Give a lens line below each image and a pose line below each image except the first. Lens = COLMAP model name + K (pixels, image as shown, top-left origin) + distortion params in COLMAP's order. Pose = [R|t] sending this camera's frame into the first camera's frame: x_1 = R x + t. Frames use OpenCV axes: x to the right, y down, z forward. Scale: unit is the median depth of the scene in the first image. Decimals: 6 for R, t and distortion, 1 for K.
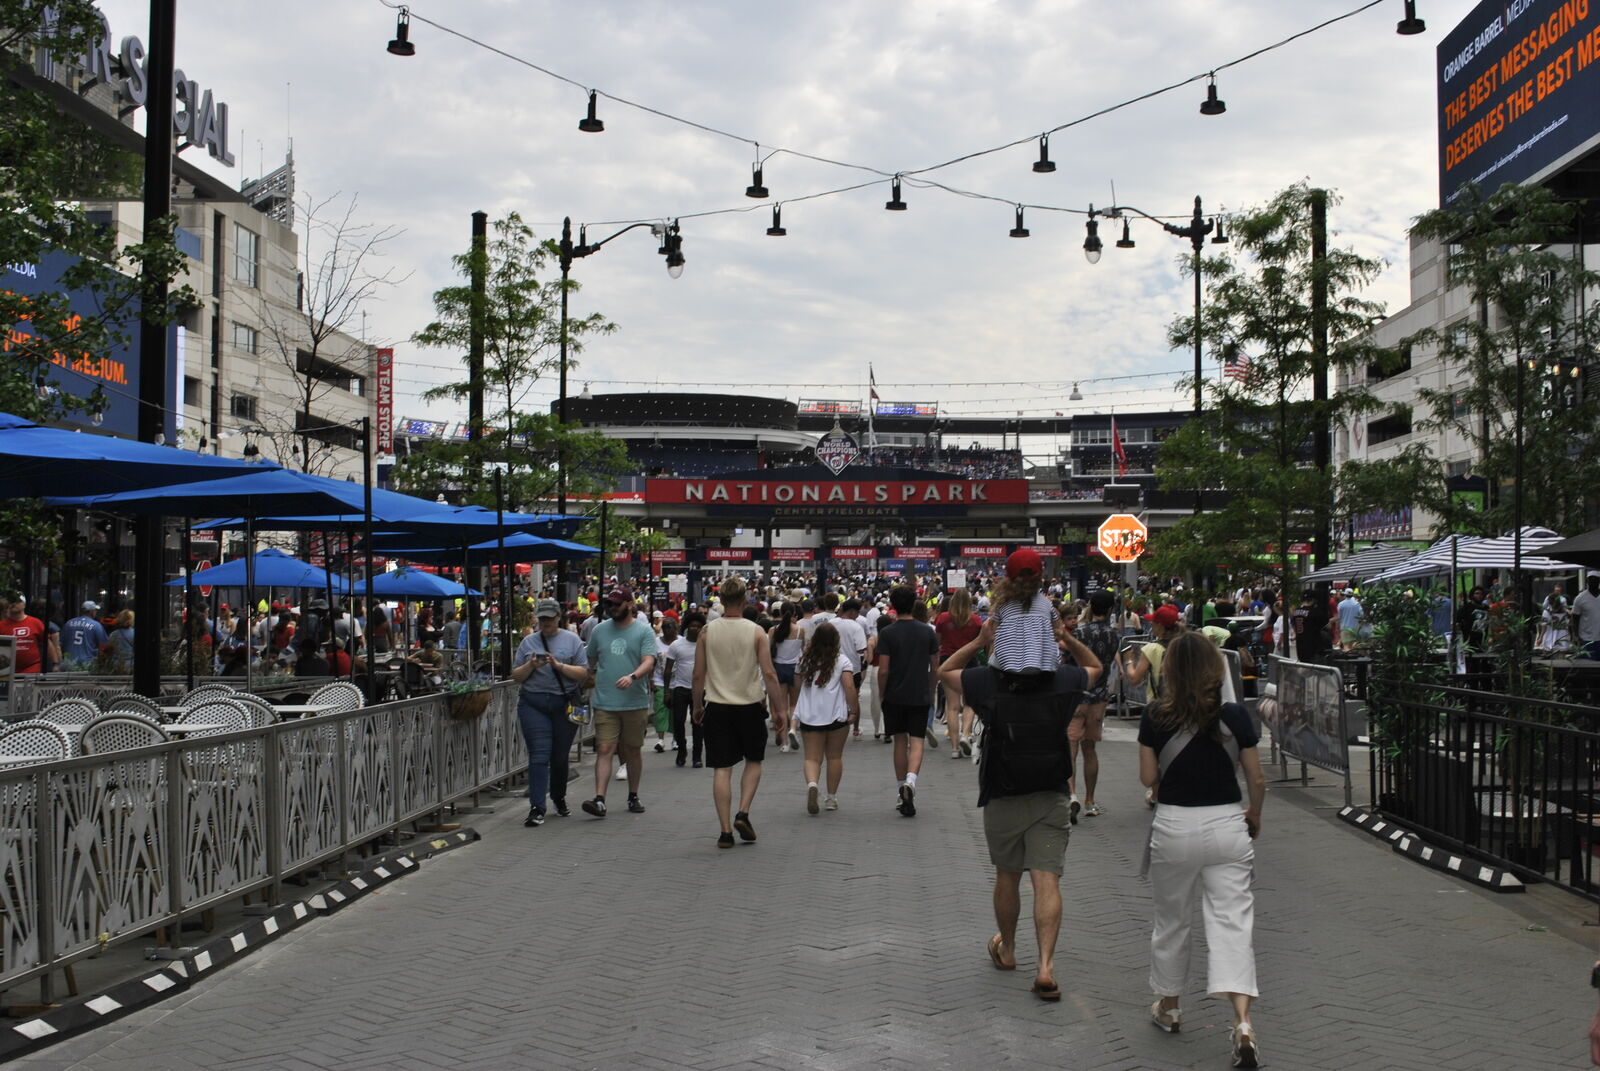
lens RADIAL K [[1905.5, 0, 806.0], [0, 1905.5, 542.0], [0, 0, 1]] dist [-0.035838, 0.000000]
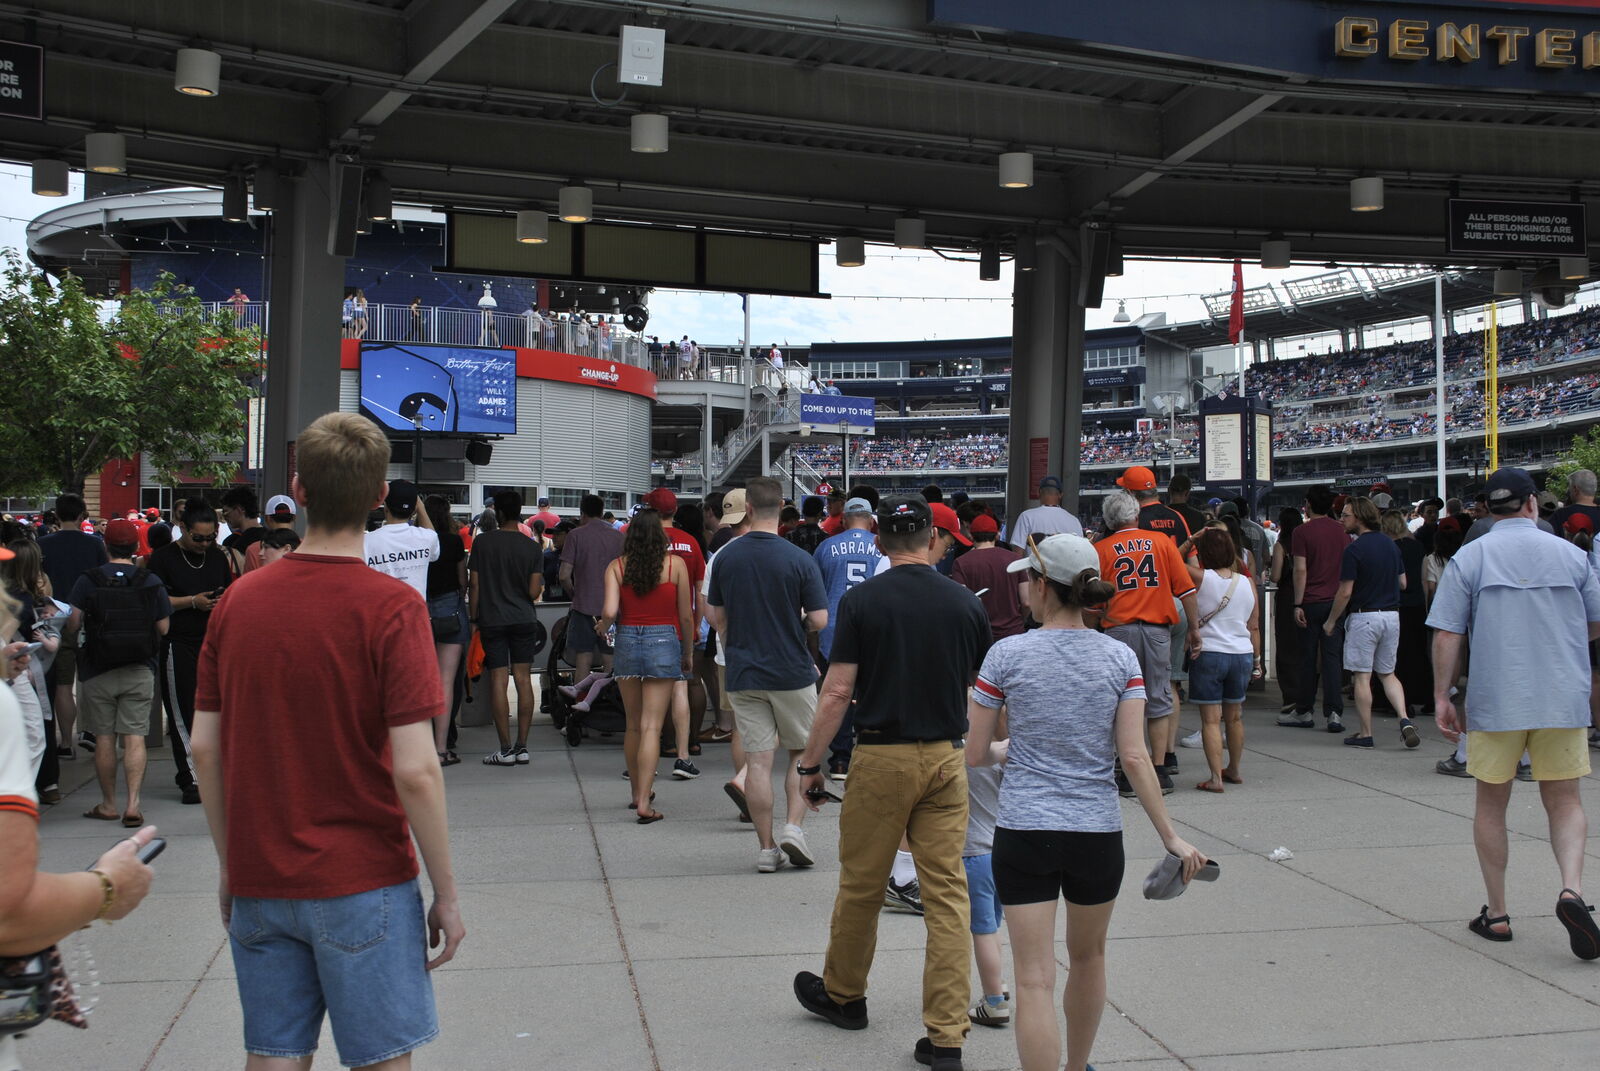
lens RADIAL K [[1905.5, 0, 808.9], [0, 1905.5, 539.3], [0, 0, 1]] dist [-0.035838, 0.000000]
pose [[0.980372, 0.003000, 0.197136, -0.090031], [-0.005890, 0.999884, 0.014077, 0.023088], [-0.197071, -0.014962, 0.980275, 0.880118]]
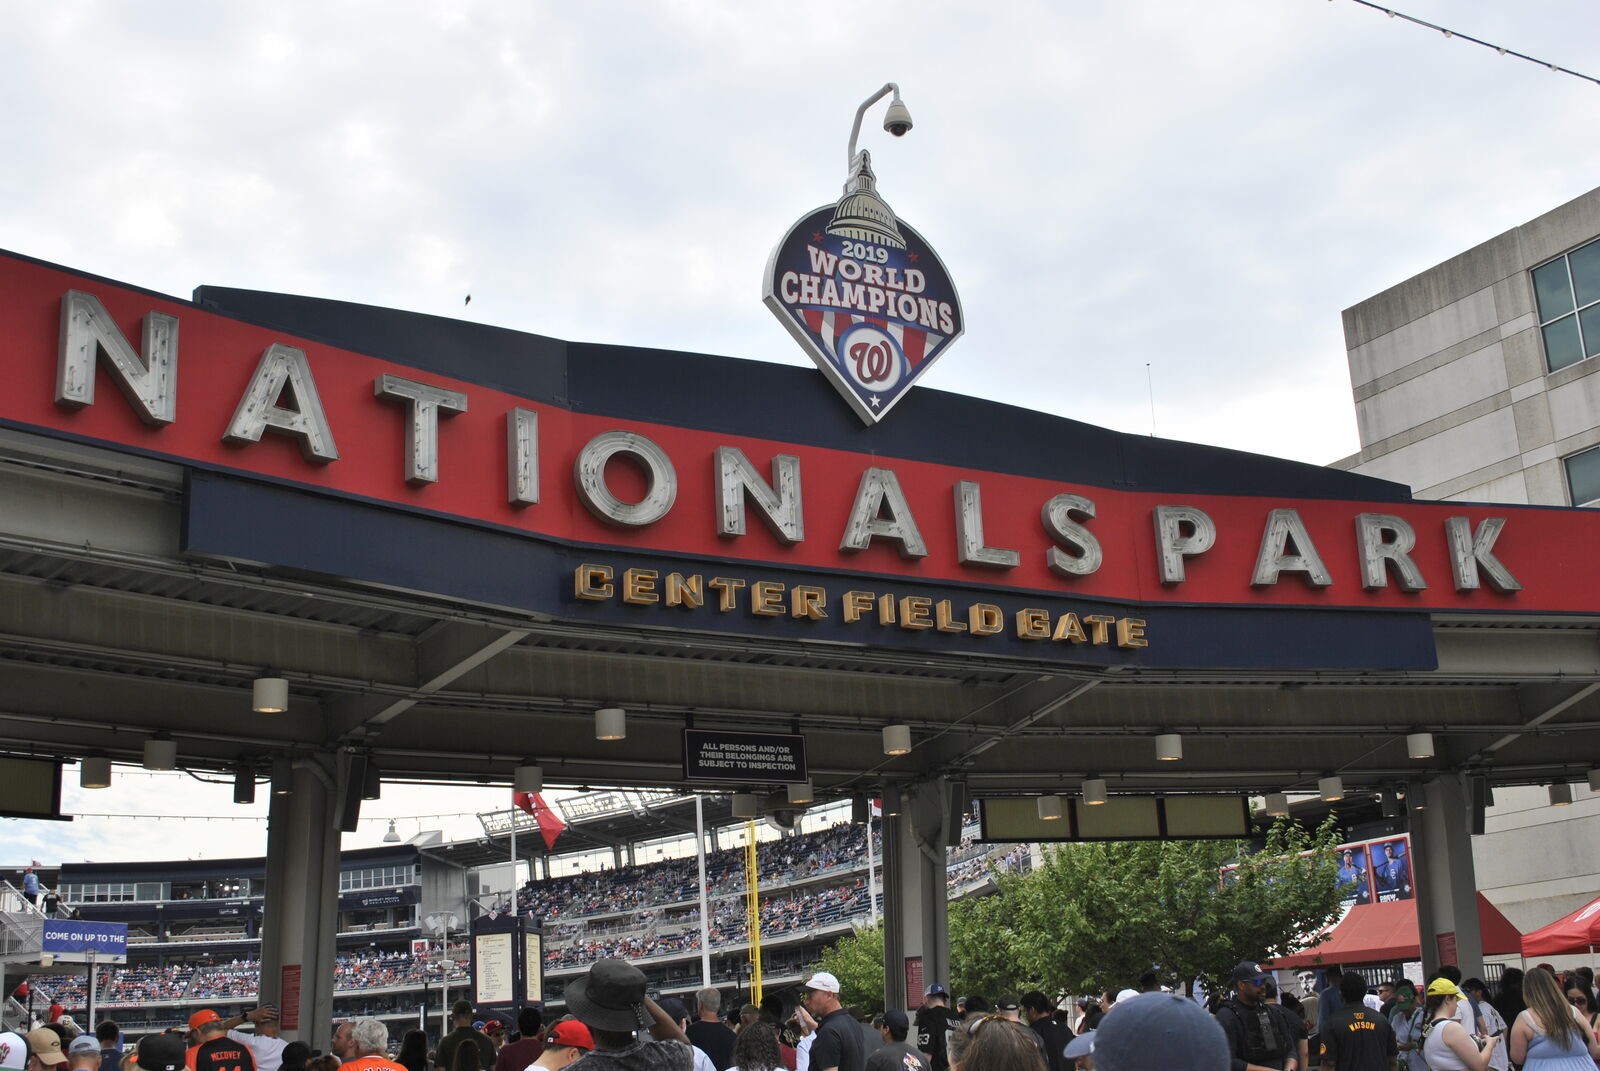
lens RADIAL K [[1905.5, 0, 828.0], [0, 1905.5, 518.5], [0, 0, 1]] dist [-0.035838, 0.000000]
pose [[0.839081, 0.110964, 0.532569, -0.086850], [0.035780, 0.965599, -0.257562, 0.022491], [-0.542828, 0.235171, 0.806245, 0.853412]]
